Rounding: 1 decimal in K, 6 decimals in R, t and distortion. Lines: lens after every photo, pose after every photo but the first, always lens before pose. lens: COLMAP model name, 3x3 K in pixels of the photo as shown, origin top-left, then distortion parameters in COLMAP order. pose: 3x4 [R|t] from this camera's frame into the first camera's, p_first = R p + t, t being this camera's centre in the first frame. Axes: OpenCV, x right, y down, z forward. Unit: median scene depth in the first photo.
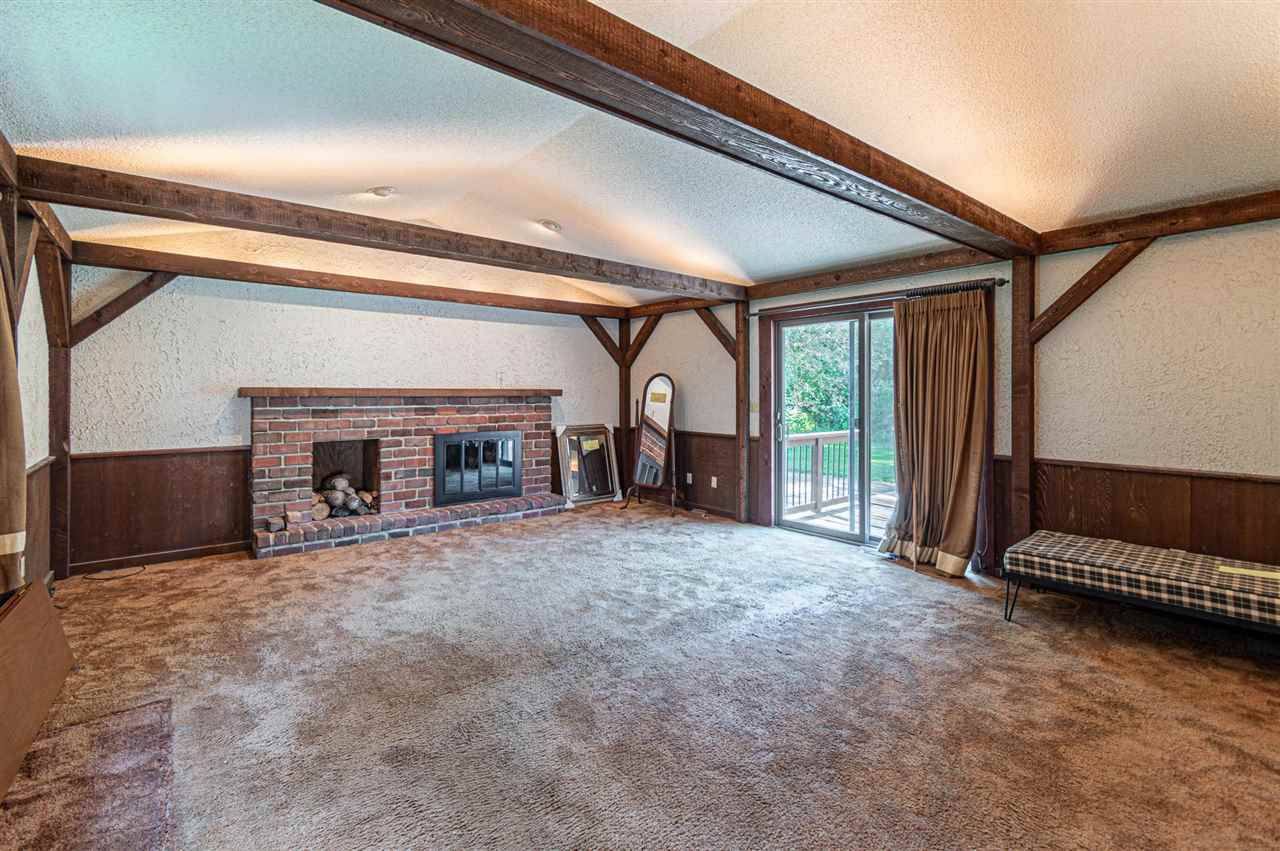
lens RADIAL K [[583.2, 0, 645.8], [0, 583.2, 408.5], [0, 0, 1]] dist [0.000597, 0.000619]
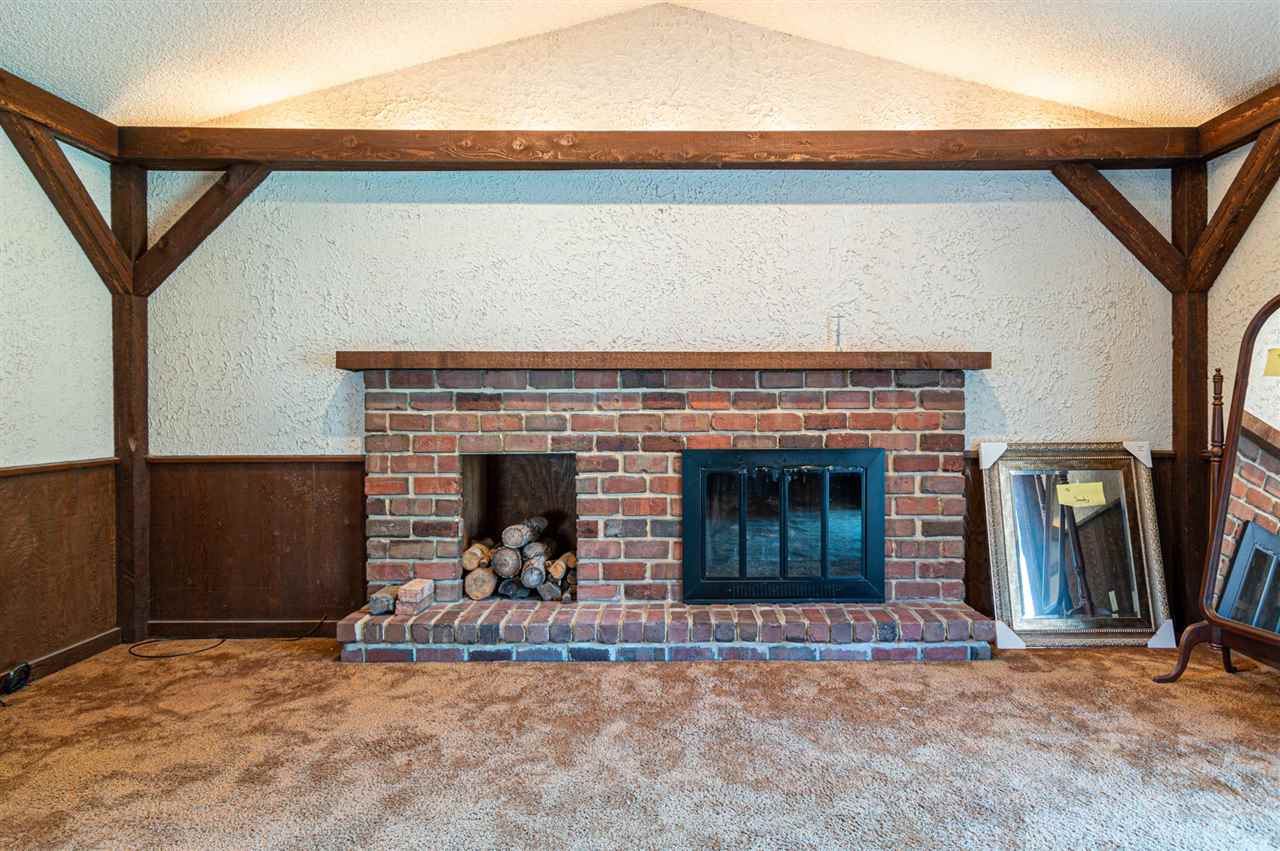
lens RADIAL K [[818.4, 0, 639.0], [0, 818.4, 408.1], [0, 0, 1]] dist [0.002807, -0.001421]
pose [[0.771540, 0.004332, -0.636166, 0.034856], [-0.015443, 0.999810, -0.011922, 0.019784], [0.635994, 0.019023, 0.771460, 0.481083]]
